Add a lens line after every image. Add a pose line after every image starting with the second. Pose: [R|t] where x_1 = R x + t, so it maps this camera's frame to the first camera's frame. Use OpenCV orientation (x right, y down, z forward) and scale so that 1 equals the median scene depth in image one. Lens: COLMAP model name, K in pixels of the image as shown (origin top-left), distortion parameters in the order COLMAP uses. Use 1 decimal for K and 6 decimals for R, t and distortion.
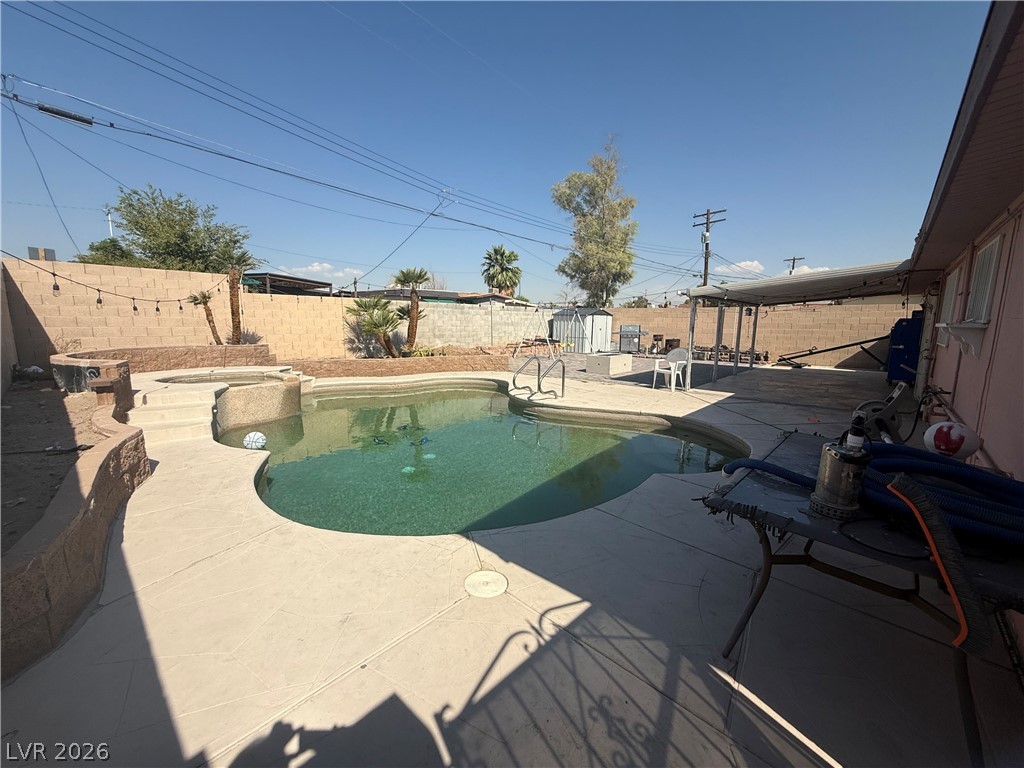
lens RADIAL K [[408.9, 0, 508.6], [0, 408.9, 383.6], [0, 0, 1]] dist [-0.000319, 0.000697]
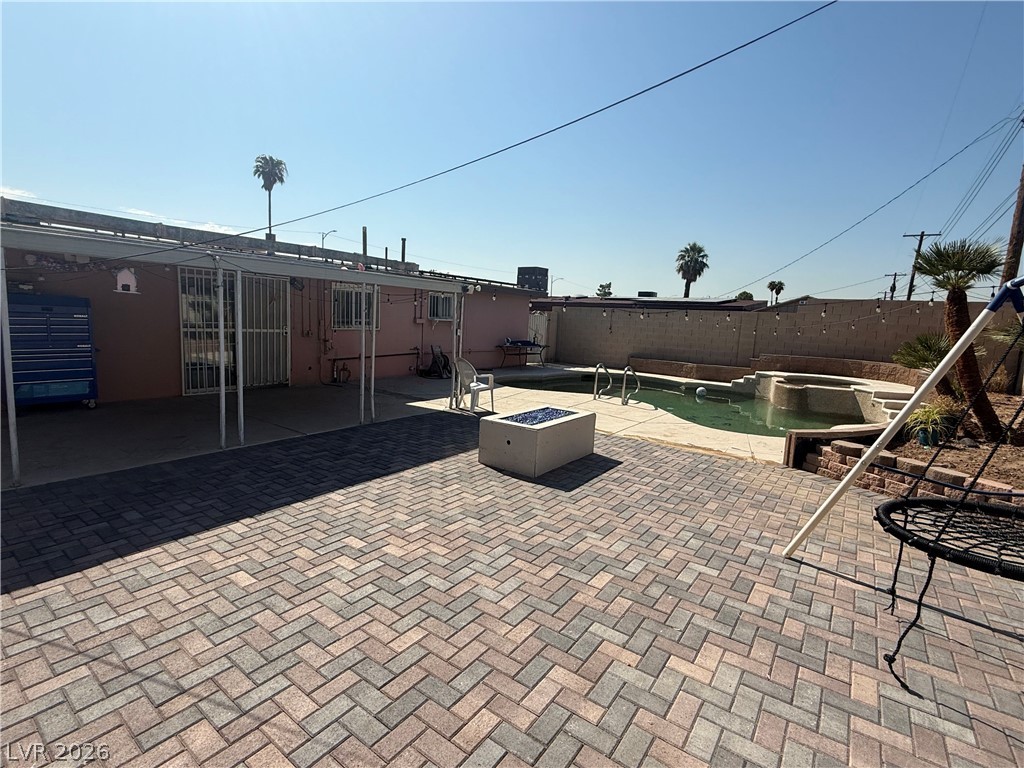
lens RADIAL K [[487.8, 0, 513.1], [0, 487.8, 384.6], [0, 0, 1]] dist [0.002266, 0.000303]
pose [[-0.991520, -0.038952, -0.123980, 0.277209], [-0.072827, 0.956690, 0.281853, -0.191735], [0.107632, 0.288492, -0.951414, 1.196029]]
